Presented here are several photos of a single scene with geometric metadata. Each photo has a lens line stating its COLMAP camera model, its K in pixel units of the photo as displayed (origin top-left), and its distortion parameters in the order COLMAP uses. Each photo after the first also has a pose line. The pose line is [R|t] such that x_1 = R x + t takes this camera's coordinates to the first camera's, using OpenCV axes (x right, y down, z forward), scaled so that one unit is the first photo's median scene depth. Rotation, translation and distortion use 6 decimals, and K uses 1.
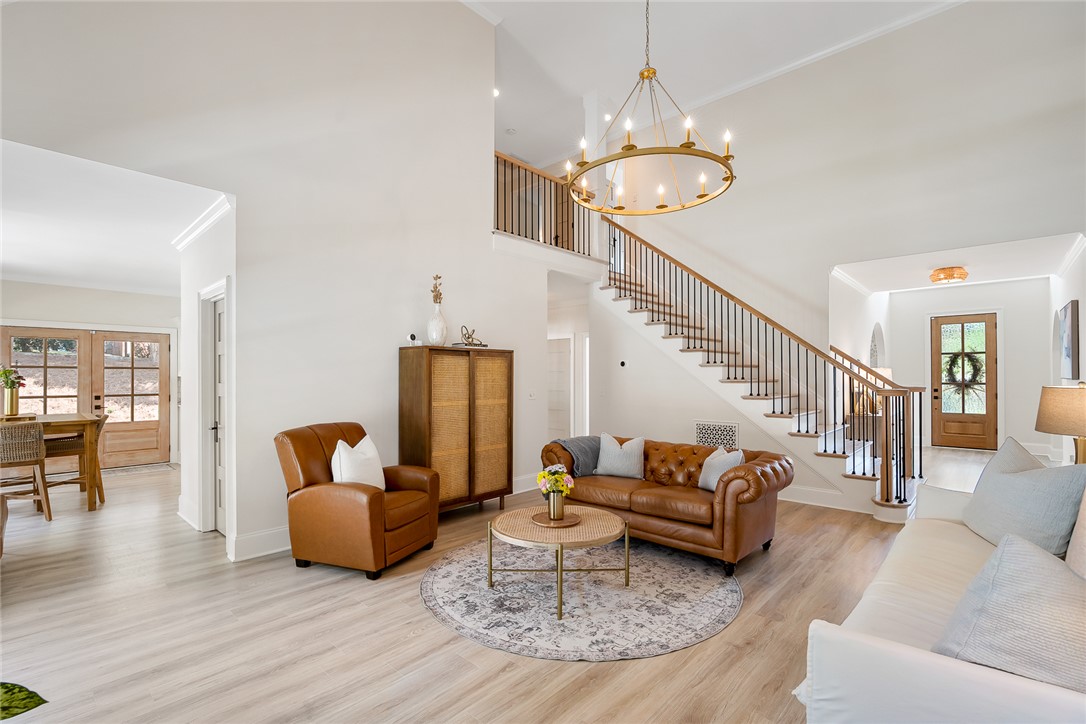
lens RADIAL K [[491.5, 0, 541.4], [0, 491.5, 368.6], [0, 0, 1]] dist [0.000727, 0.000061]
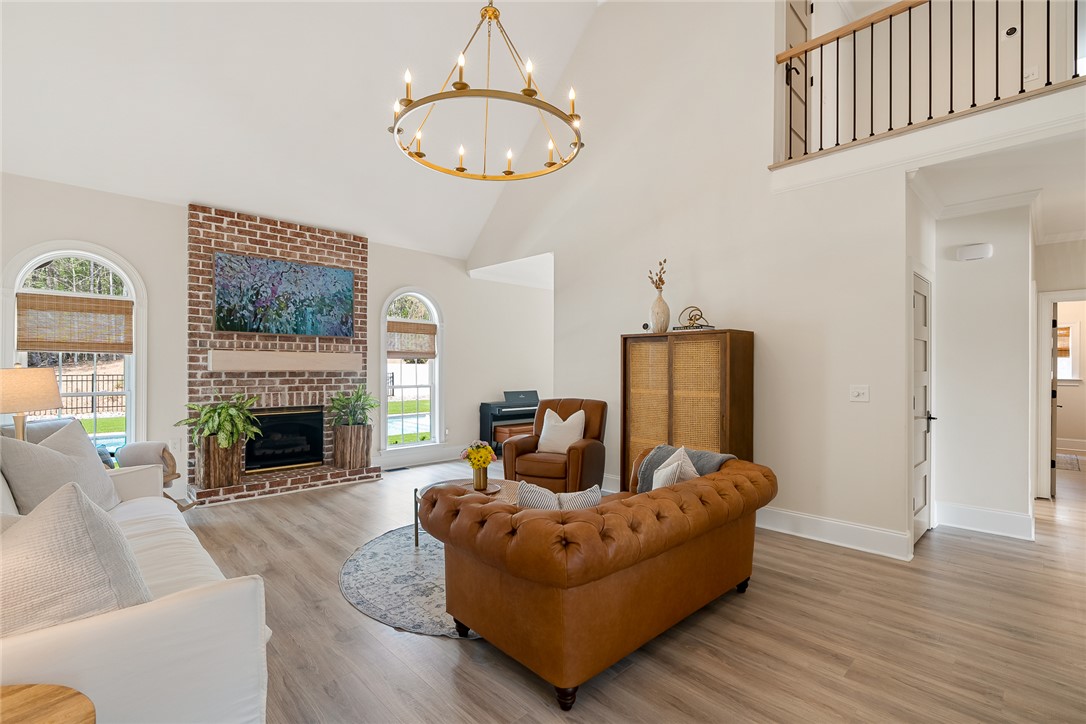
lens RADIAL K [[491.5, 0, 542.2], [0, 491.5, 363.9], [0, 0, 1]] dist [0.000727, 0.000061]
pose [[-0.052106, -0.004876, -0.998630, 1.239630], [0.012127, 0.999911, -0.005515, 0.030129], [0.998568, -0.012398, -0.052042, 1.306016]]
